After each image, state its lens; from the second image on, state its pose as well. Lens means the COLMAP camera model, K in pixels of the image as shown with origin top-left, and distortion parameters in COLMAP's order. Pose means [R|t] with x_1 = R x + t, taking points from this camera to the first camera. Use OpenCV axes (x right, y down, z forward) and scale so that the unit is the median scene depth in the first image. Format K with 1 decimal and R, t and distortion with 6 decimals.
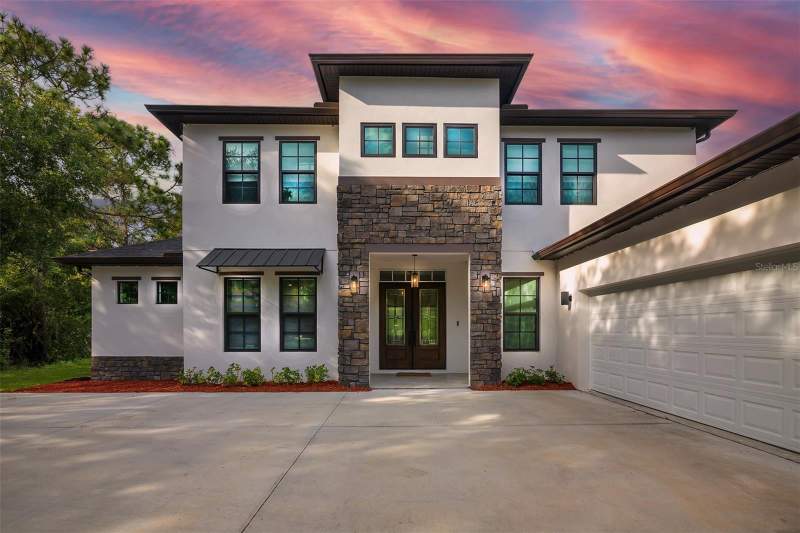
lens RADIAL K [[367.3, 0, 383.1], [0, 367.3, 331.3], [0, 0, 1]] dist [-0.000024, 0.000064]
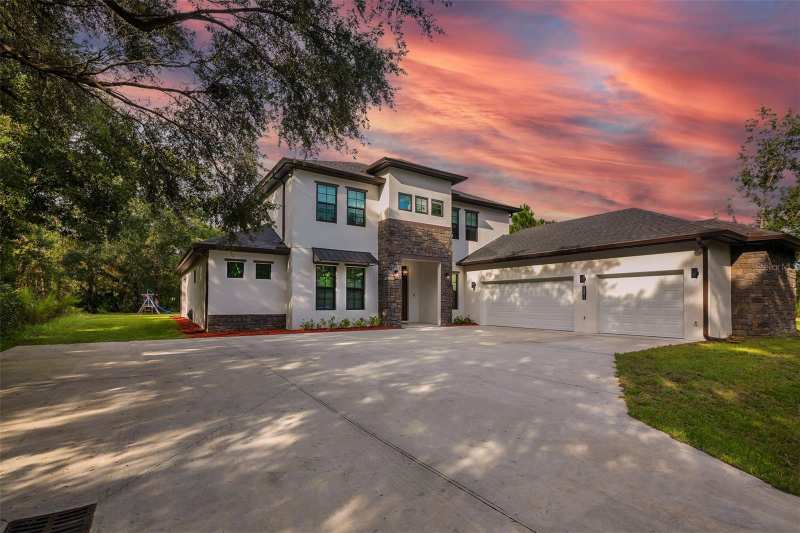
lens RADIAL K [[358.5, 0, 355.7], [0, 358.5, 298.1], [0, 0, 1]] dist [-0.000251, -0.000004]
pose [[0.877066, 0.012993, 0.480194, -1.087220], [-0.007124, 0.999876, -0.014042, 0.023140], [-0.480317, 0.008894, 0.877050, -0.519568]]
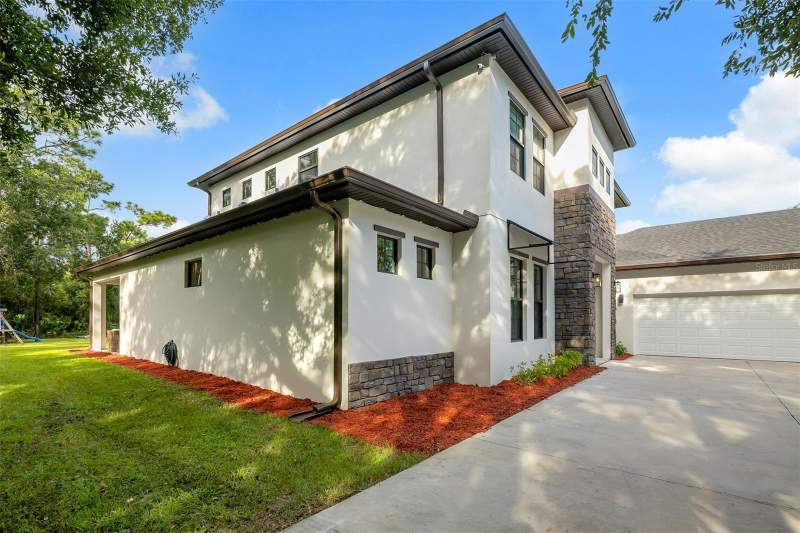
lens RADIAL K [[367.3, 0, 383.1], [0, 367.3, 331.3], [0, 0, 1]] dist [-0.000024, 0.000064]
pose [[0.655176, -0.026211, 0.755022, -1.325431], [0.002503, 0.999468, 0.032524, 0.001503], [-0.755472, -0.019419, 0.654893, 0.687075]]
